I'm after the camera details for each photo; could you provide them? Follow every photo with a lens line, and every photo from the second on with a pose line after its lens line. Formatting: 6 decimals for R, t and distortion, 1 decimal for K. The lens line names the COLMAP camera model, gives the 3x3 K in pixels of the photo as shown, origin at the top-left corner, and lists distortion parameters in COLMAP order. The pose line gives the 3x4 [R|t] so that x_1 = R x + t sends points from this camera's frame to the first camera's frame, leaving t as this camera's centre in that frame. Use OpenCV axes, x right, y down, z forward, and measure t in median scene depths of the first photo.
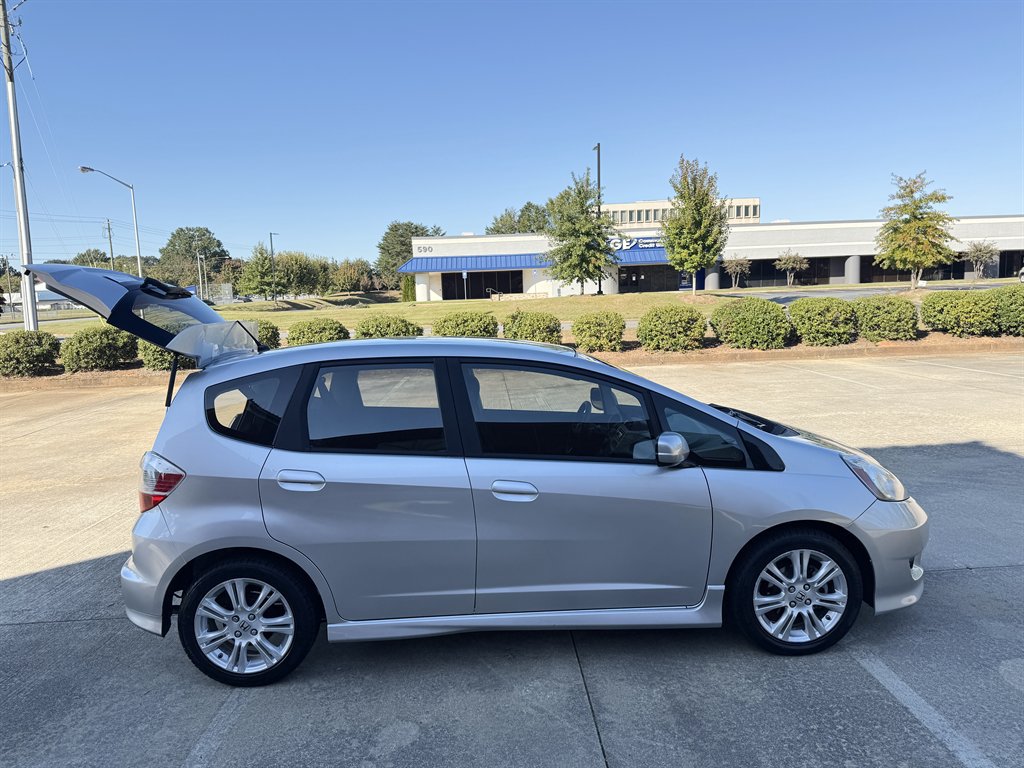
lens RADIAL K [[723.6, 0, 509.8], [0, 723.6, 398.2], [0, 0, 1]] dist [0.023465, -0.026723]
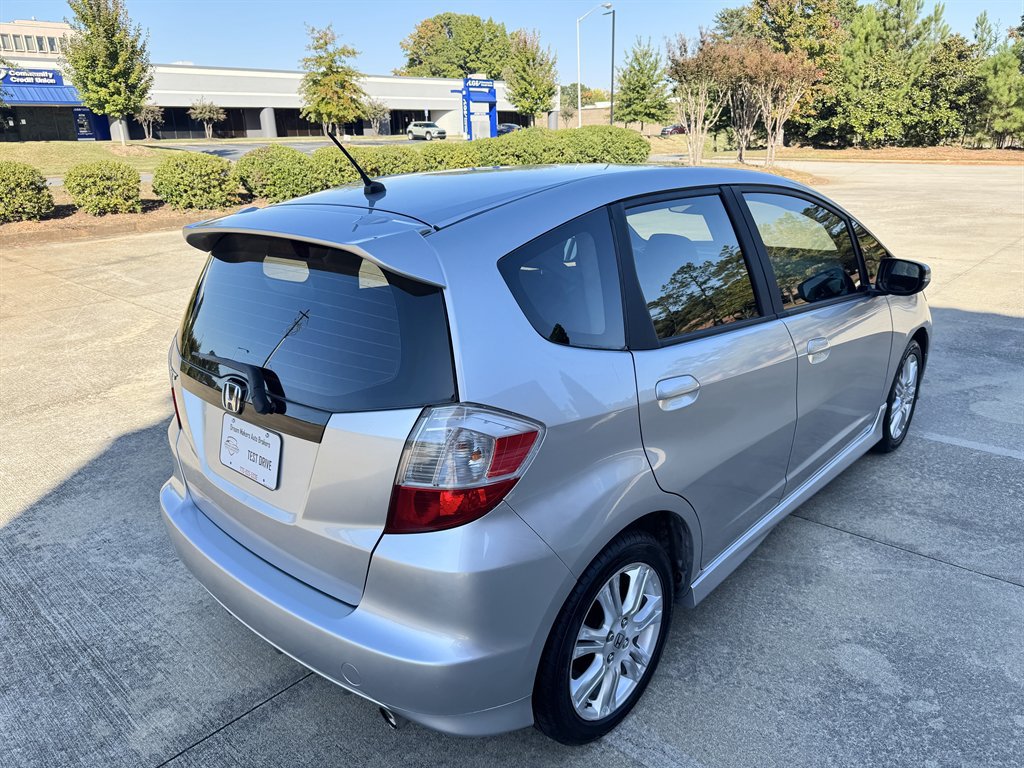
lens RADIAL K [[723.6, 0, 519.9], [0, 723.6, 391.1], [0, 0, 1]] dist [0.023465, -0.026723]
pose [[0.699409, -0.216020, 0.681294, -0.685744], [0.091693, 0.972473, 0.214215, -0.029072], [-0.708815, -0.087354, 0.699964, 0.553176]]
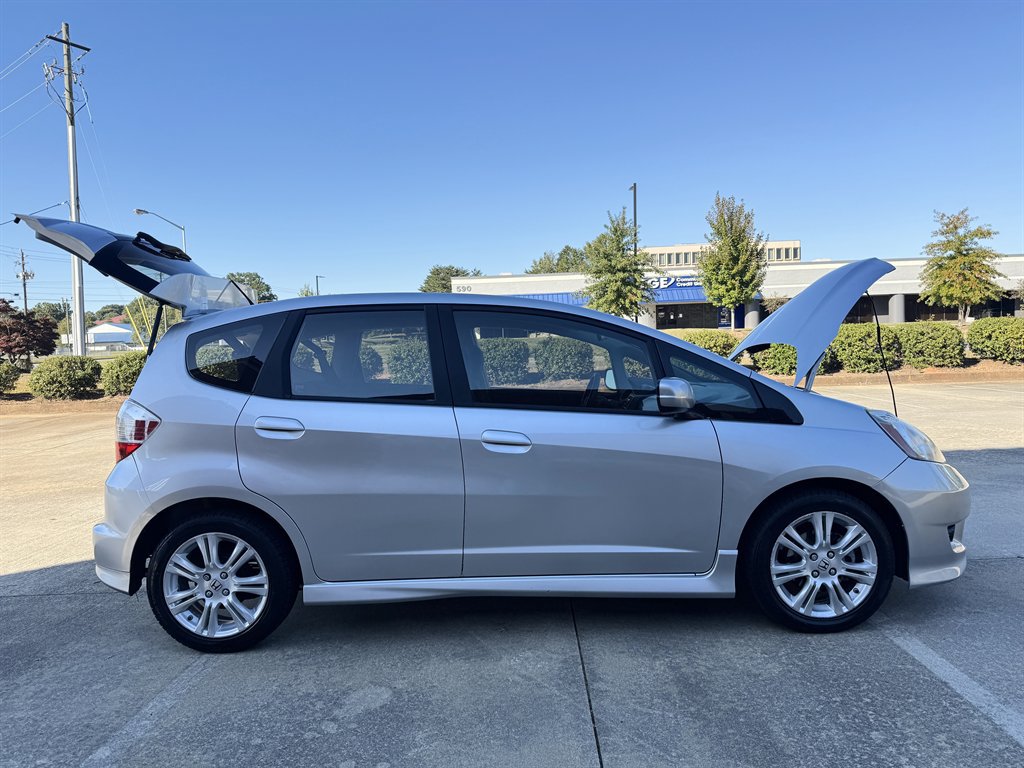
lens RADIAL K [[723.6, 0, 512.1], [0, 723.6, 385.6], [0, 0, 1]] dist [0.023465, -0.026723]
pose [[0.998666, 0.004189, -0.051465, 0.053068], [-0.008118, 0.997045, -0.076385, 0.108215], [0.050993, 0.076701, 0.995749, 0.060135]]
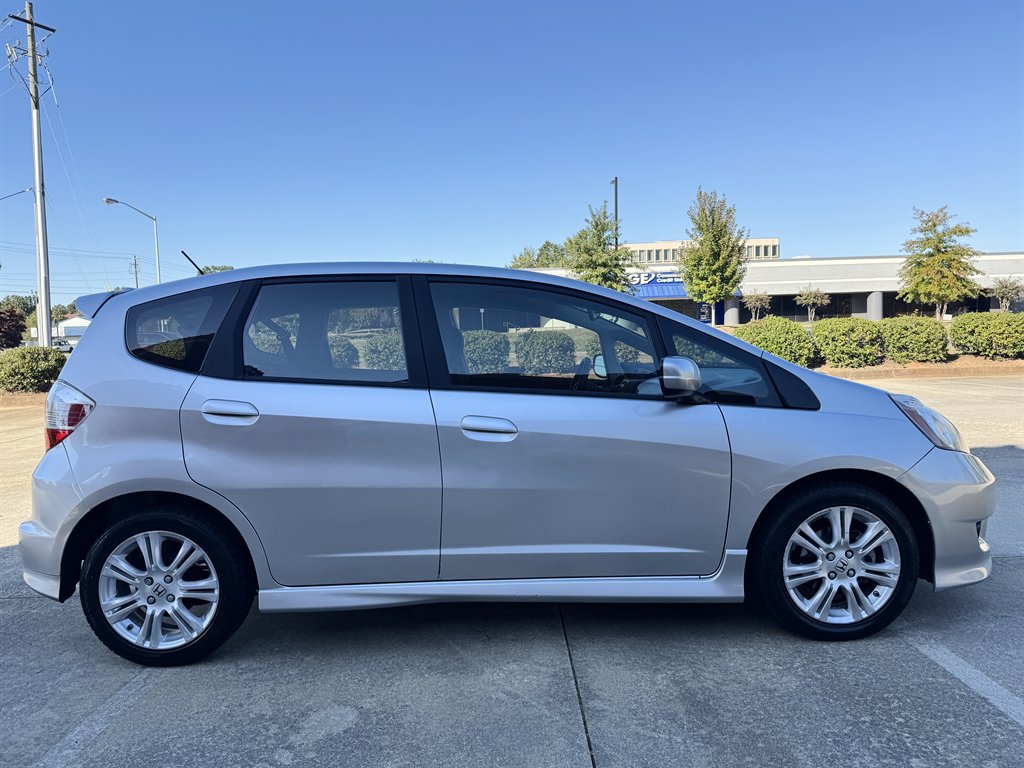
lens RADIAL K [[723.6, 0, 509.4], [0, 723.6, 395.8], [0, 0, 1]] dist [0.023465, -0.026723]
pose [[0.999615, 0.008124, -0.026528, 0.044036], [-0.009649, 0.998279, -0.057851, 0.117908], [0.026012, 0.058084, 0.997973, 0.150905]]
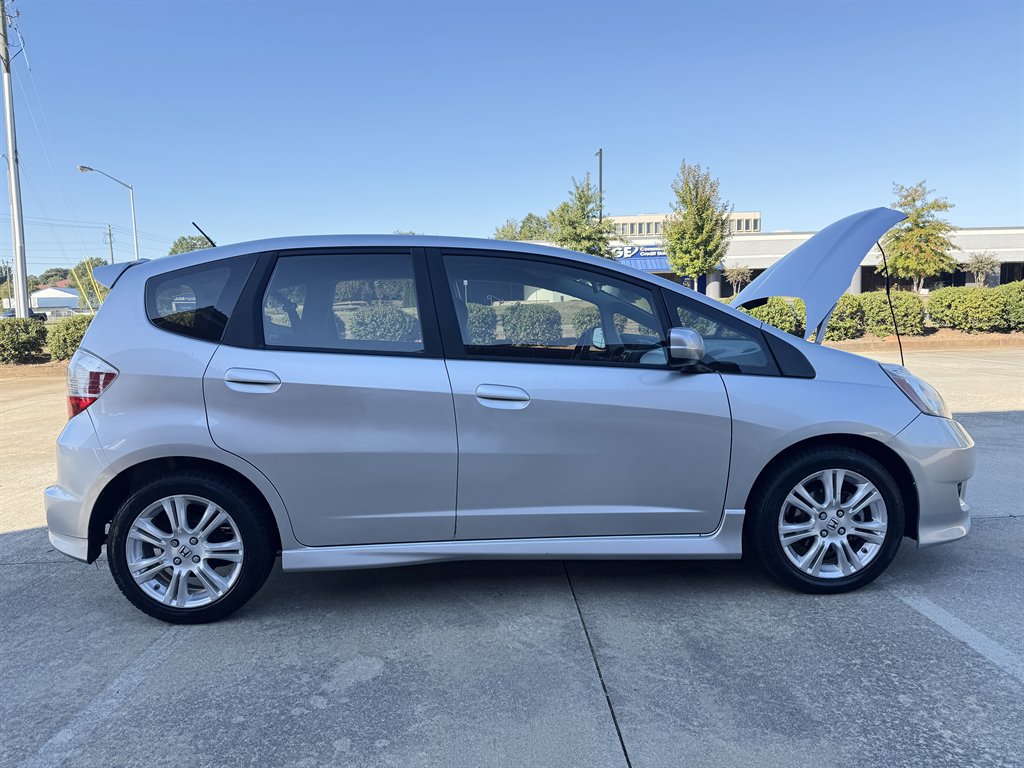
lens RADIAL K [[723.6, 0, 513.3], [0, 723.6, 394.2], [0, 0, 1]] dist [0.023465, -0.026723]
pose [[0.999955, 0.008592, 0.004045, 0.013918], [-0.008495, 0.999689, -0.023456, 0.124452], [-0.004246, 0.023420, 0.999717, 0.119032]]
